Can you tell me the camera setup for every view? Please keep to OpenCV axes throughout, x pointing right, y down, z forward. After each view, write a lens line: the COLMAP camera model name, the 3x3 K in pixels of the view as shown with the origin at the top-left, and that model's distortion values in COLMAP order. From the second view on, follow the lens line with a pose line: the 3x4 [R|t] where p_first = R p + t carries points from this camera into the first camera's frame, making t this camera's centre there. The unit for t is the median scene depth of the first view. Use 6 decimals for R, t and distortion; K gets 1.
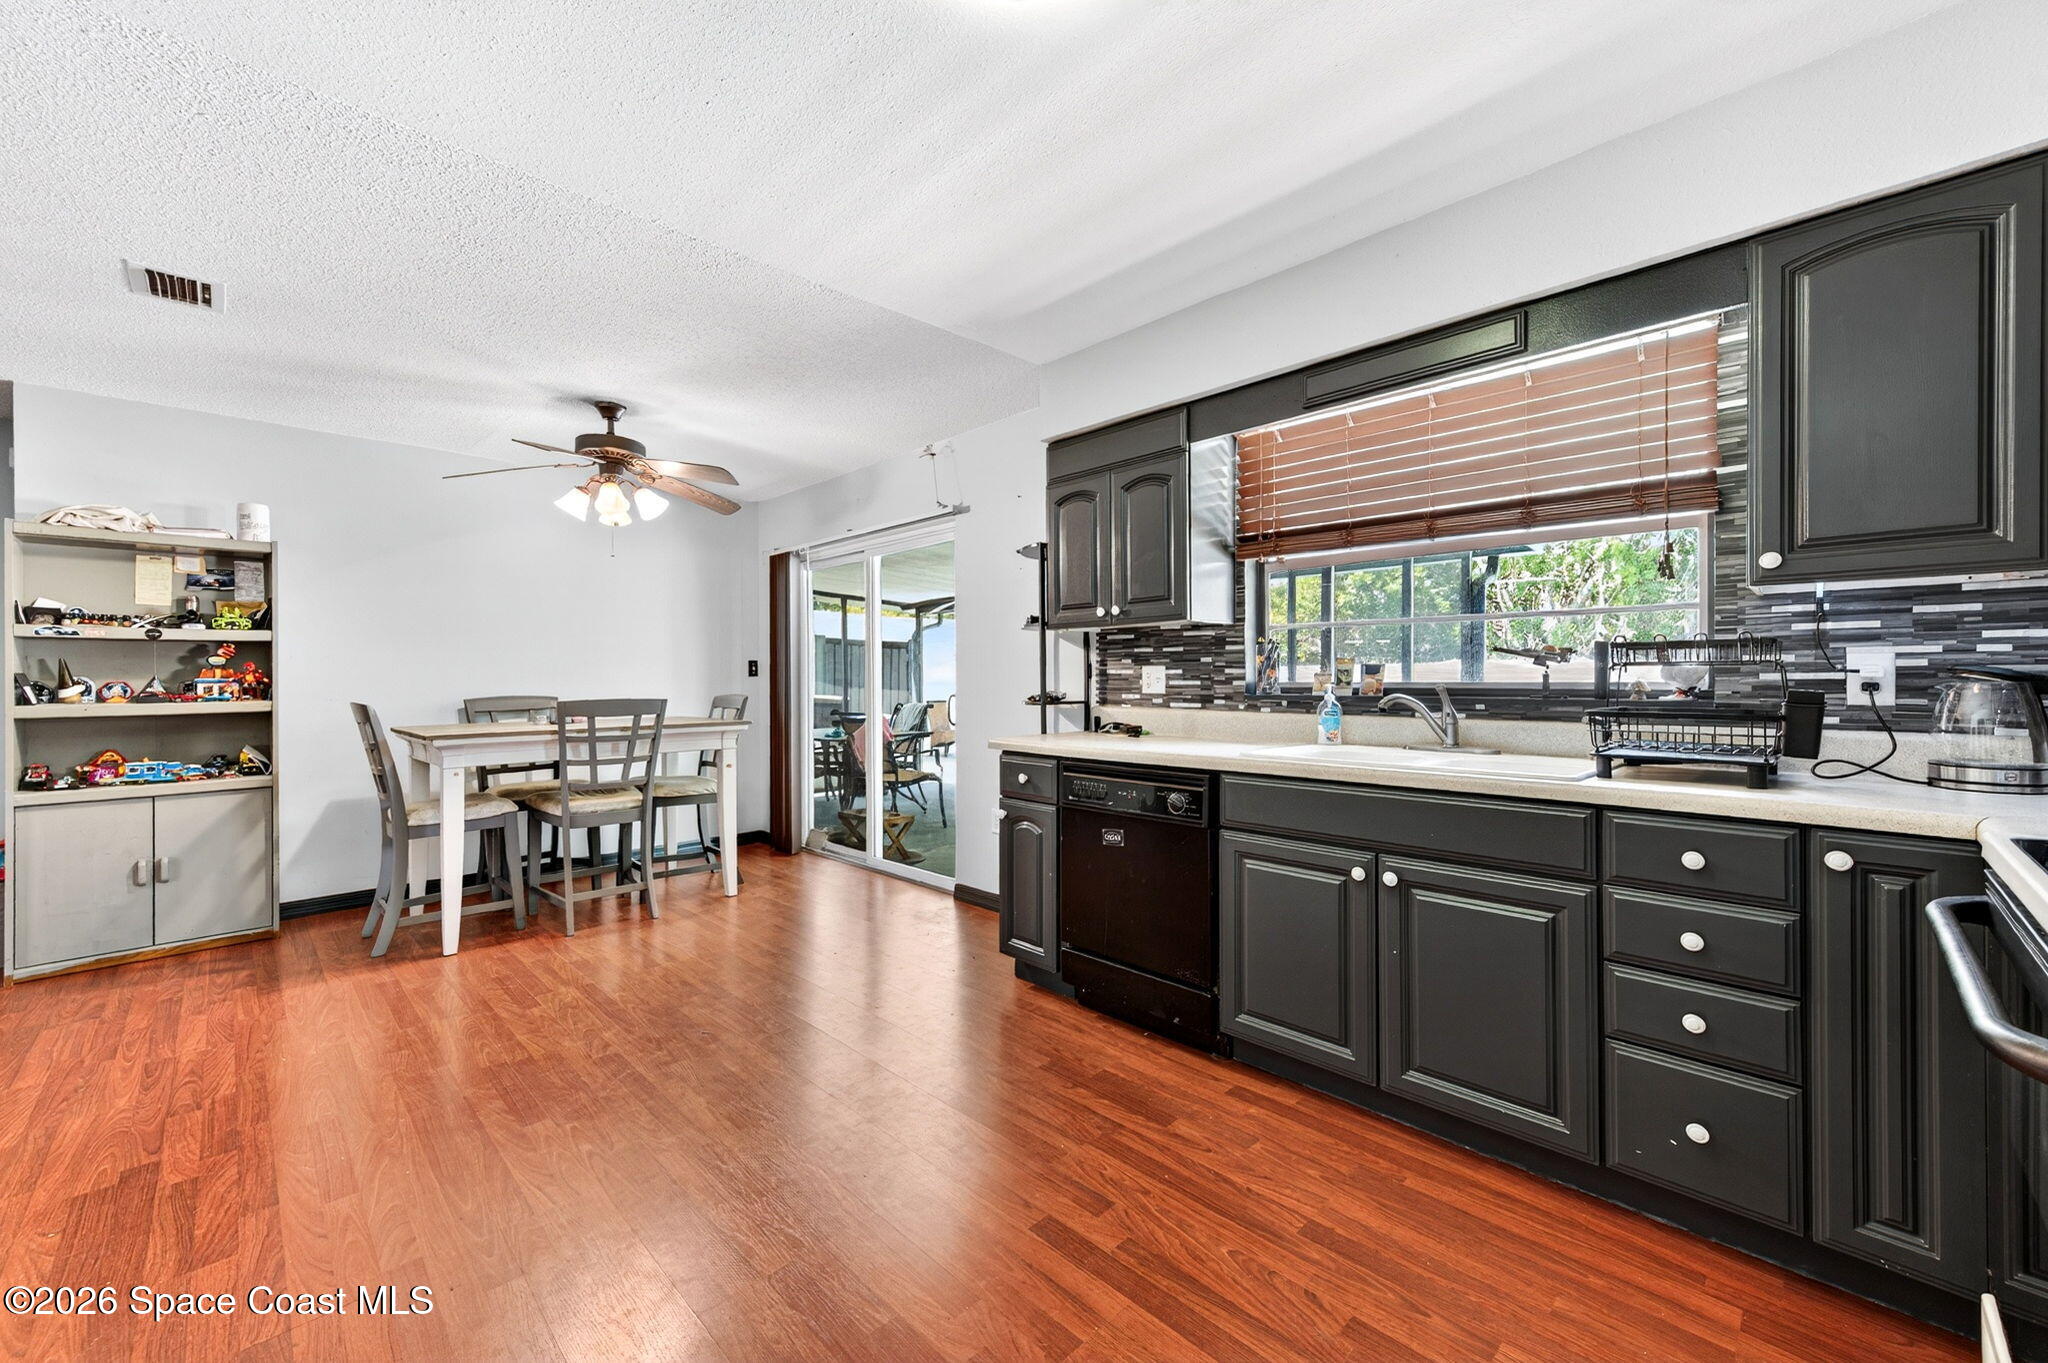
lens RADIAL K [[798.3, 0, 1019.7], [0, 798.3, 674.0], [0, 0, 1]] dist [0.015370, -0.001480]
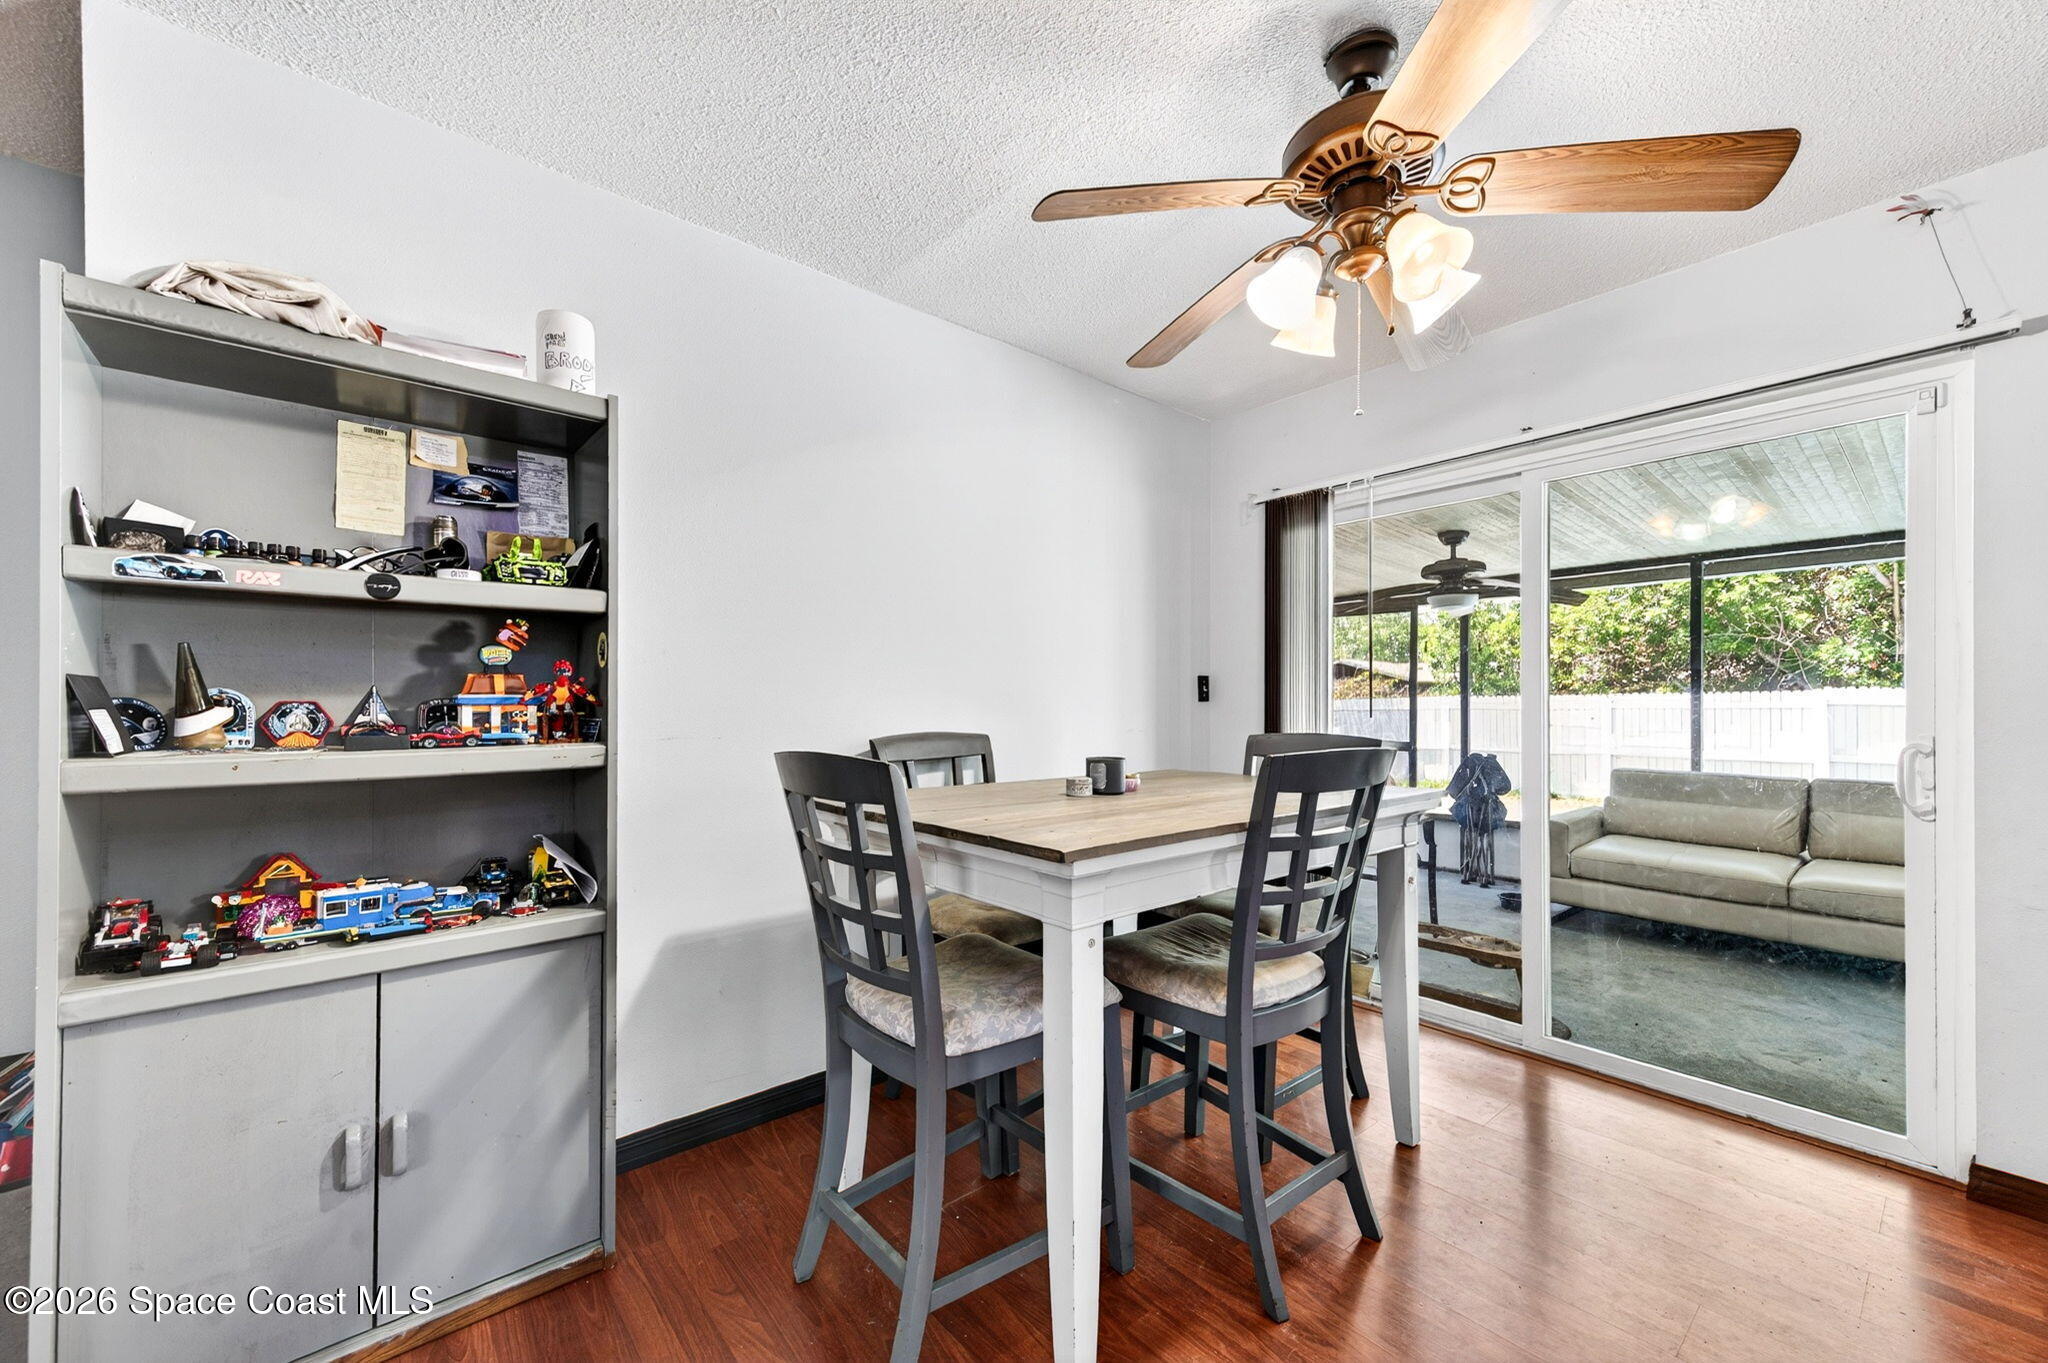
lens RADIAL K [[798.3, 0, 1019.6], [0, 798.3, 702.4], [0, 0, 1]] dist [0.015370, -0.001480]
pose [[0.996629, 0.006048, -0.081820, -0.679217], [-0.006191, 0.999980, -0.001497, 0.009043], [0.081809, 0.001999, 0.996646, 0.588673]]
